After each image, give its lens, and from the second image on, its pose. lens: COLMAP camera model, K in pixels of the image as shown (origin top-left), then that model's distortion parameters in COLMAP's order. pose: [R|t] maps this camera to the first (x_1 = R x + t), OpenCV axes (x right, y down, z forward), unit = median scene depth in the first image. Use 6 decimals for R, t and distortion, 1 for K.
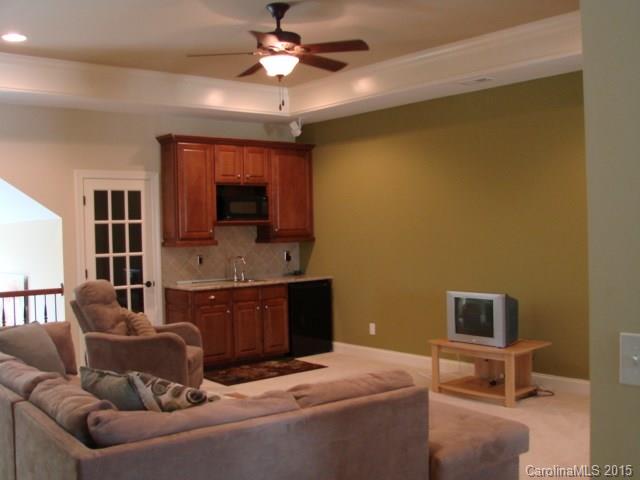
lens RADIAL K [[697.0, 0, 320.0], [0, 697.0, 240.0], [0, 0, 1]] dist [-0.210287, 0.000880]
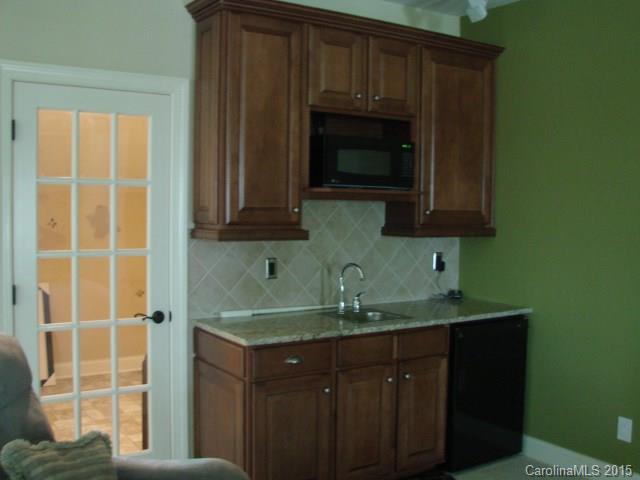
lens RADIAL K [[697.0, 0, 320.0], [0, 697.0, 240.0], [0, 0, 1]] dist [-0.210287, 0.000880]
pose [[0.991824, 0.043061, -0.120126, -0.080403], [-0.039506, 0.998713, 0.031821, -0.007196], [0.121342, -0.026815, 0.992249, 0.514930]]
